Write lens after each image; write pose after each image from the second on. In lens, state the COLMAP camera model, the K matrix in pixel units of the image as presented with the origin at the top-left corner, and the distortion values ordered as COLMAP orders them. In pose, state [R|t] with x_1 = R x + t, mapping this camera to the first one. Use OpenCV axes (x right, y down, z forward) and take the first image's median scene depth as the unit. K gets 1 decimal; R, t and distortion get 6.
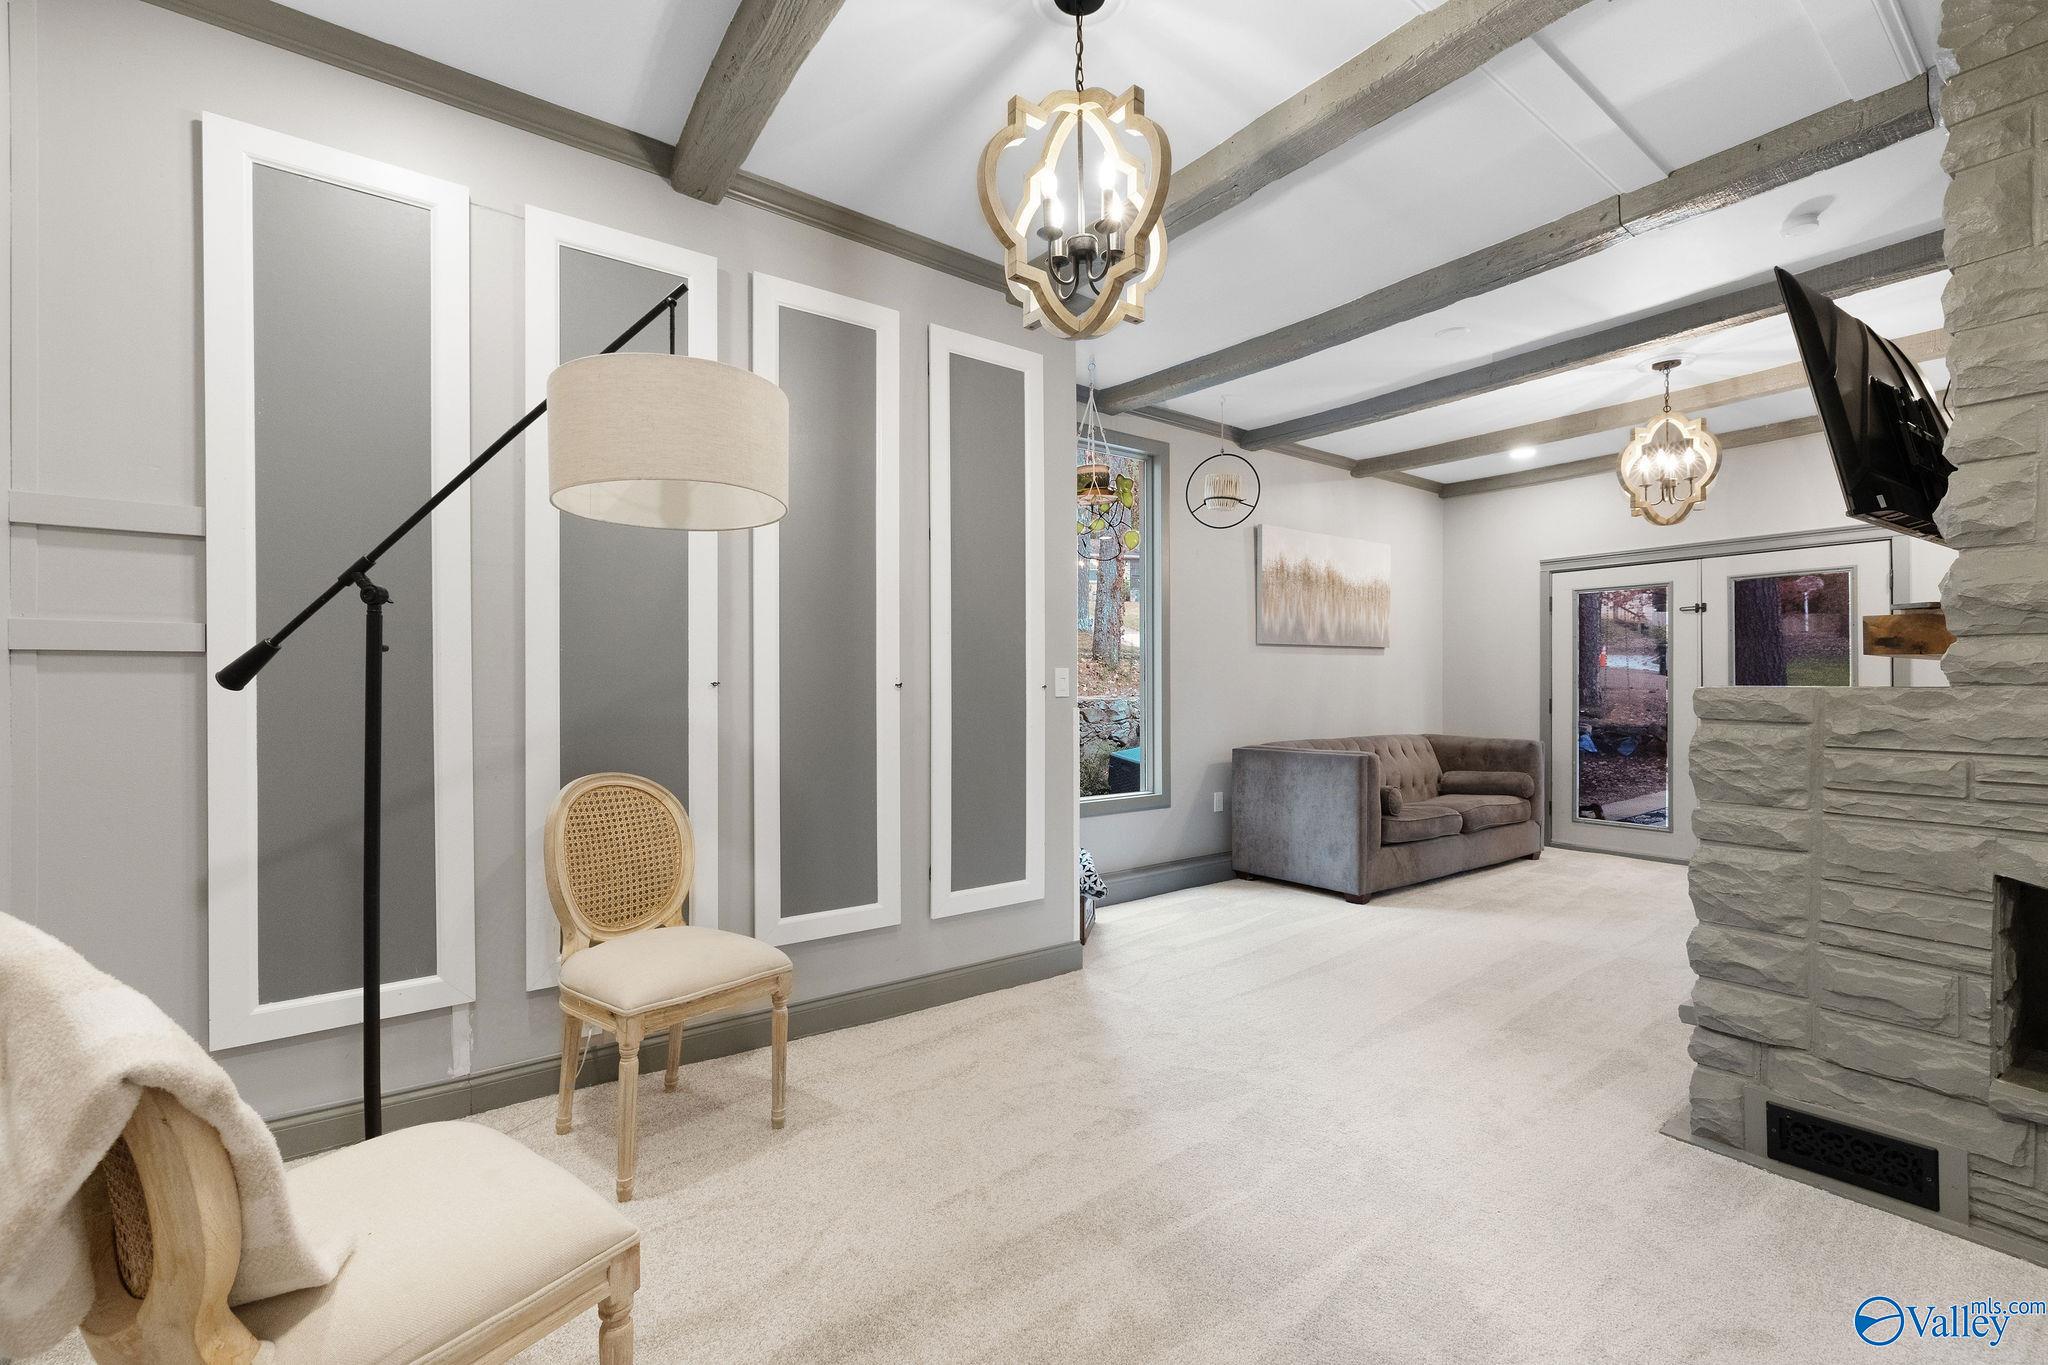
lens RADIAL K [[875.5, 0, 1011.6], [0, 875.5, 688.2], [0, 0, 1]] dist [0.003815, 0.000014]
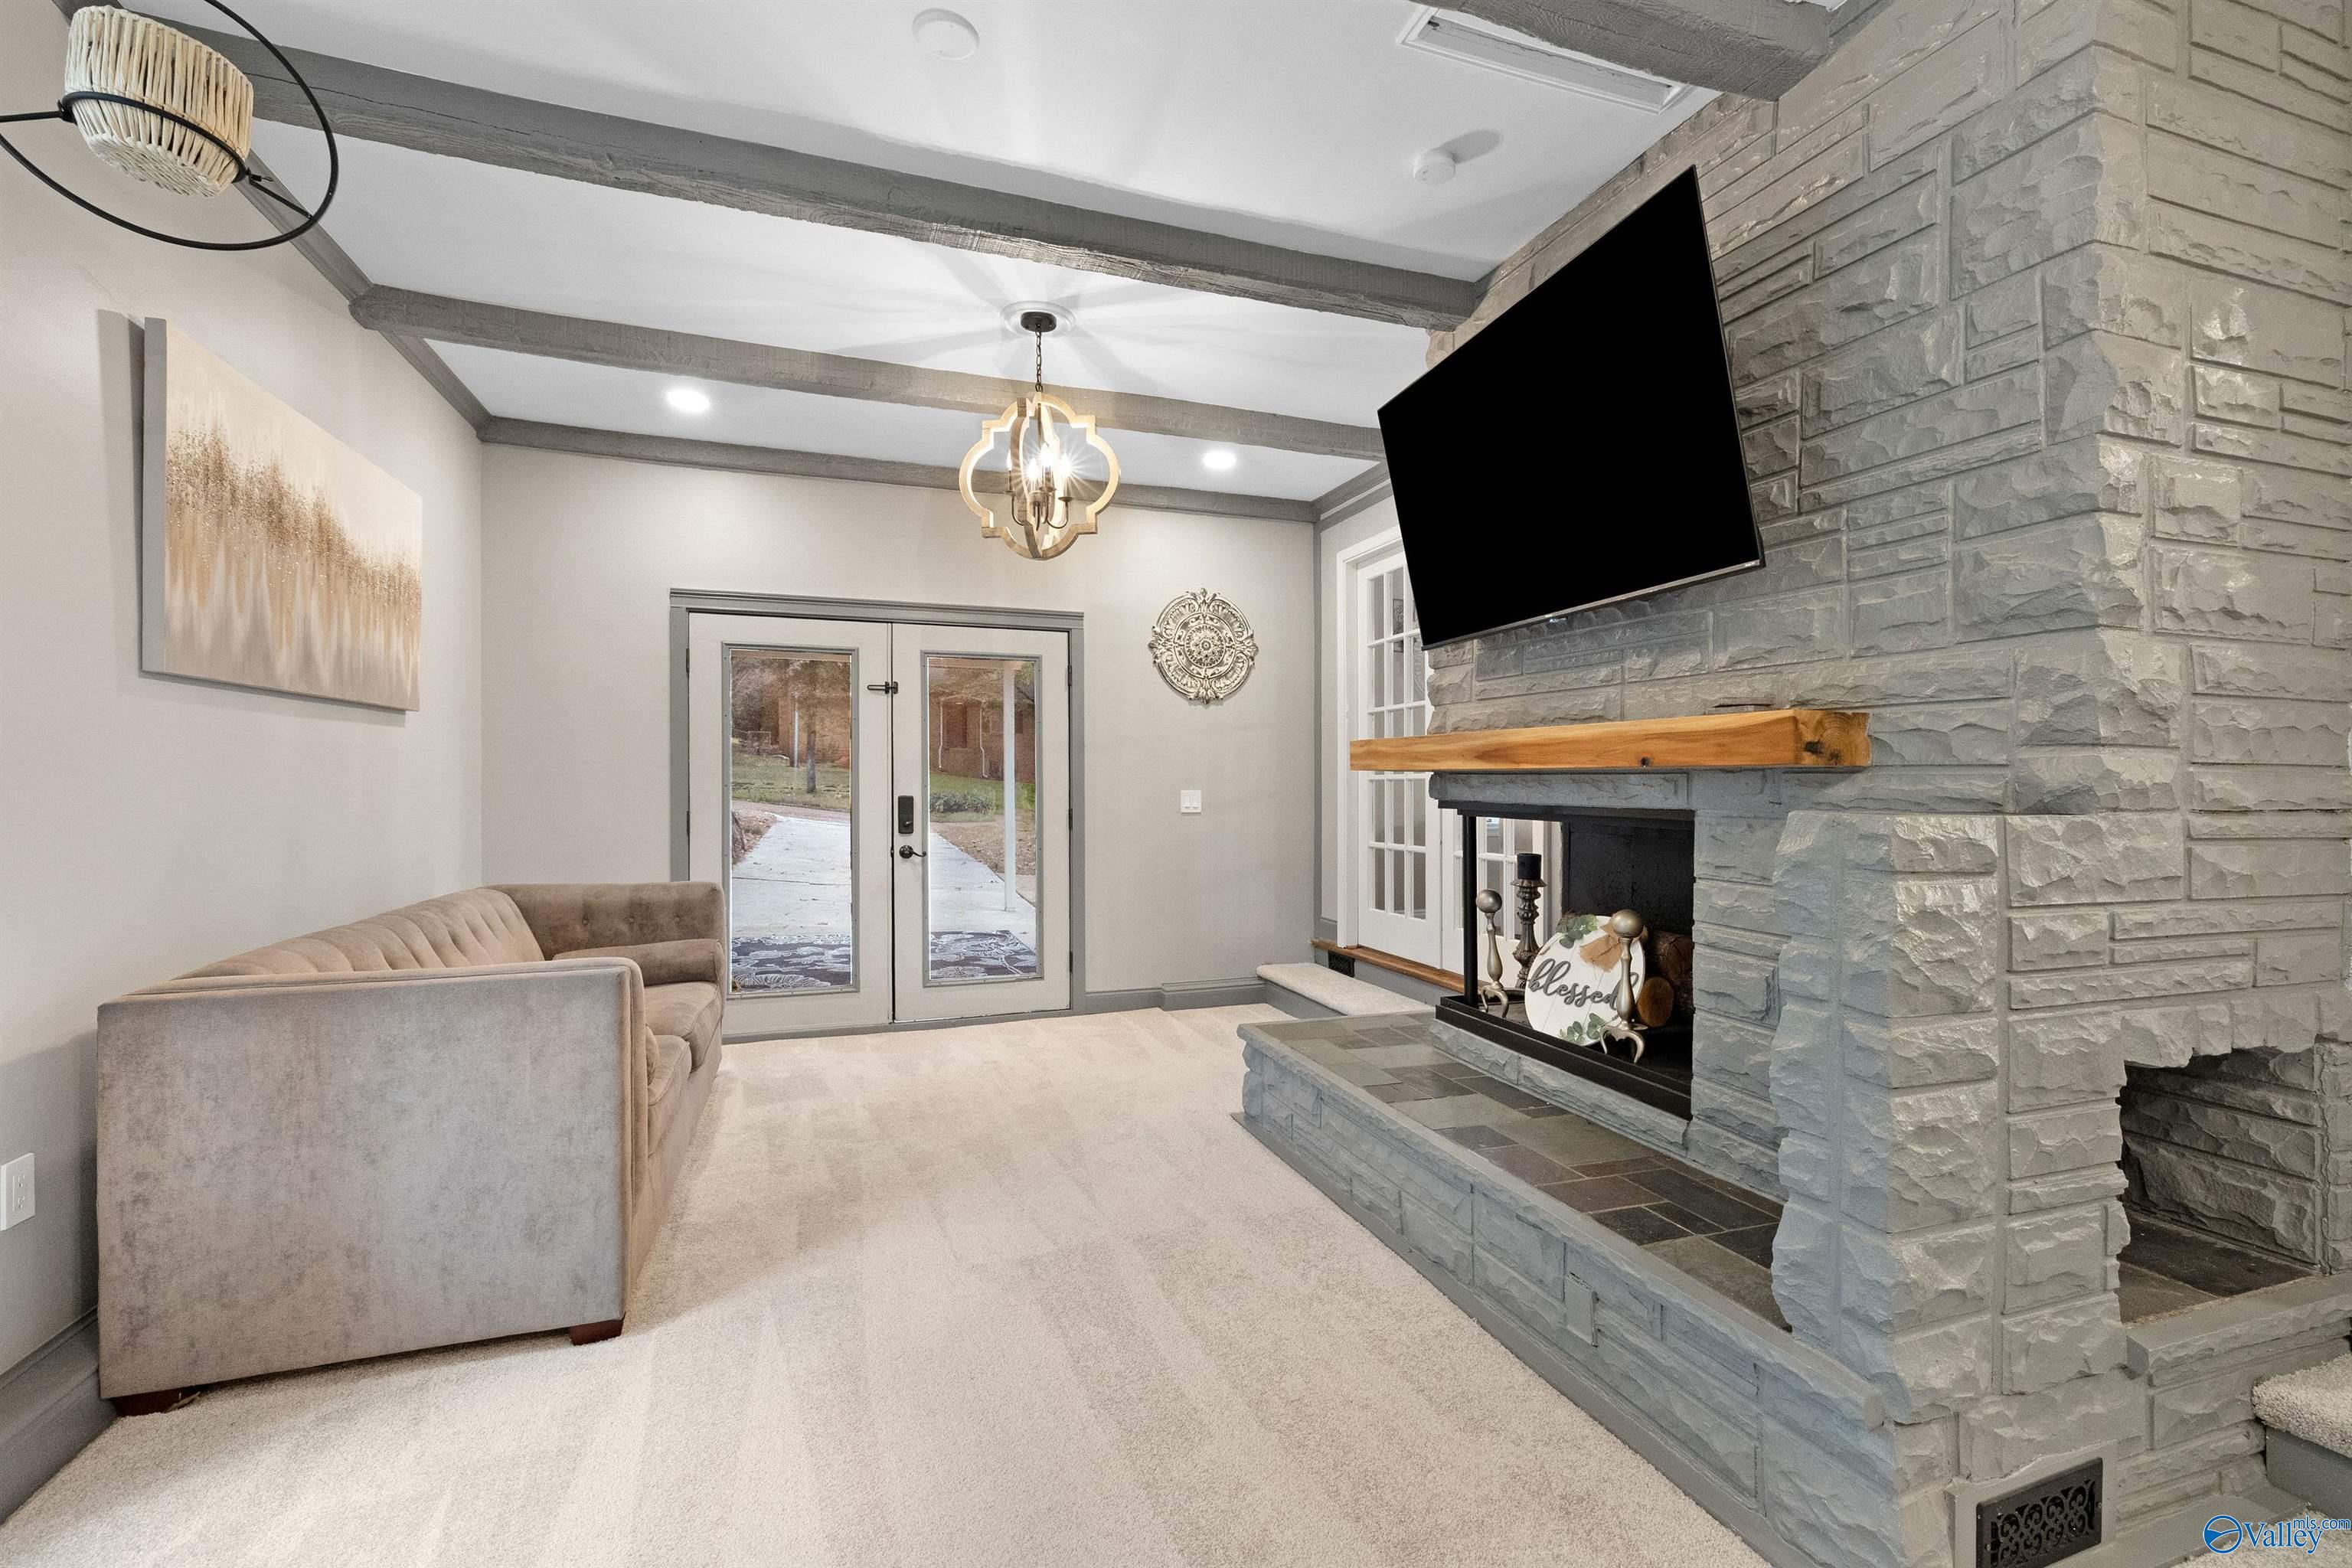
lens RADIAL K [[1005.5, 0, 1161.7], [0, 1005.5, 790.5], [0, 0, 1]] dist [0.003815, 0.000014]
pose [[0.277563, -0.003075, 0.960703, 0.017091], [-0.002989, 0.999987, 0.004064, -0.007167], [-0.960703, -0.004000, 0.277550, 0.514749]]
